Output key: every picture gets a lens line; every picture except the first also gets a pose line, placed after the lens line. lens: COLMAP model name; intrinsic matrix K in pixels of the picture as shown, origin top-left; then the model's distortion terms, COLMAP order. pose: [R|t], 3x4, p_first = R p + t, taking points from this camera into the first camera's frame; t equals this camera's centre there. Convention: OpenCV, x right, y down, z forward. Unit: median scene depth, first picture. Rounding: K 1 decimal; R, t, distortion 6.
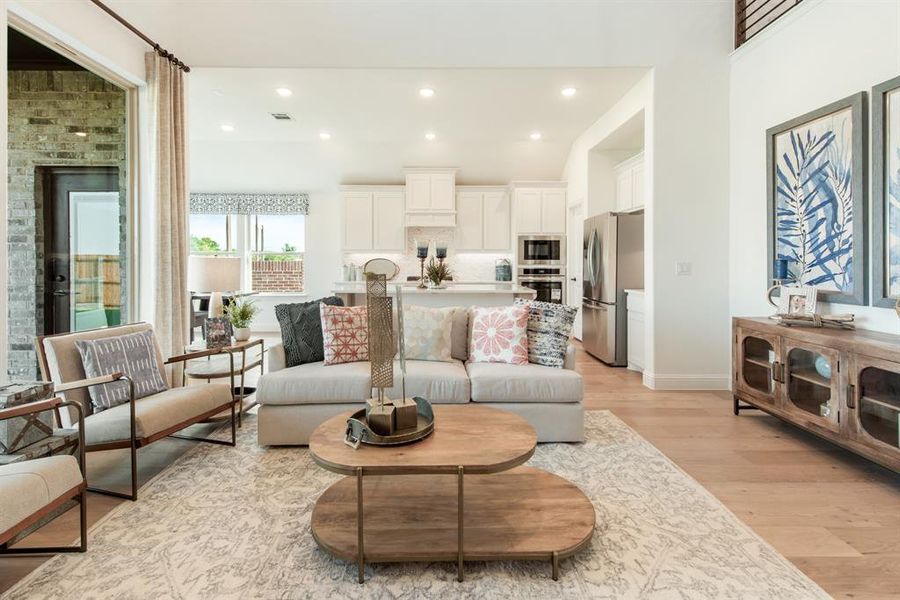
lens RADIAL K [[409.1, 0, 440.9], [0, 409.1, 264.4], [0, 0, 1]] dist [0.014859, -0.003345]
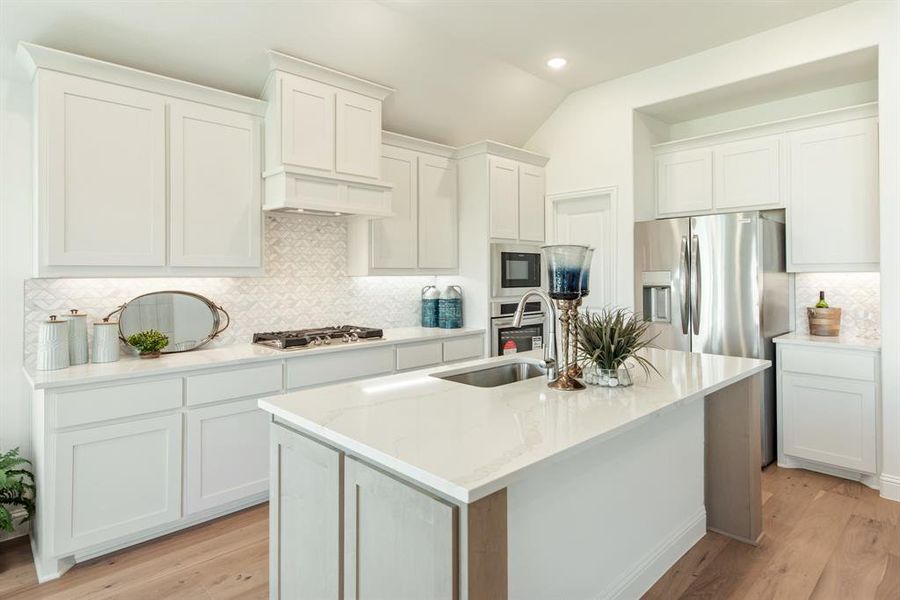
lens RADIAL K [[500.1, 0, 462.5], [0, 500.1, 271.8], [0, 0, 1]] dist [0.015519, -0.005600]
pose [[0.715938, -0.000653, 0.698164, -0.515378], [0.011320, 0.999879, -0.010674, -0.045221], [-0.698072, 0.015545, 0.715859, 0.963739]]
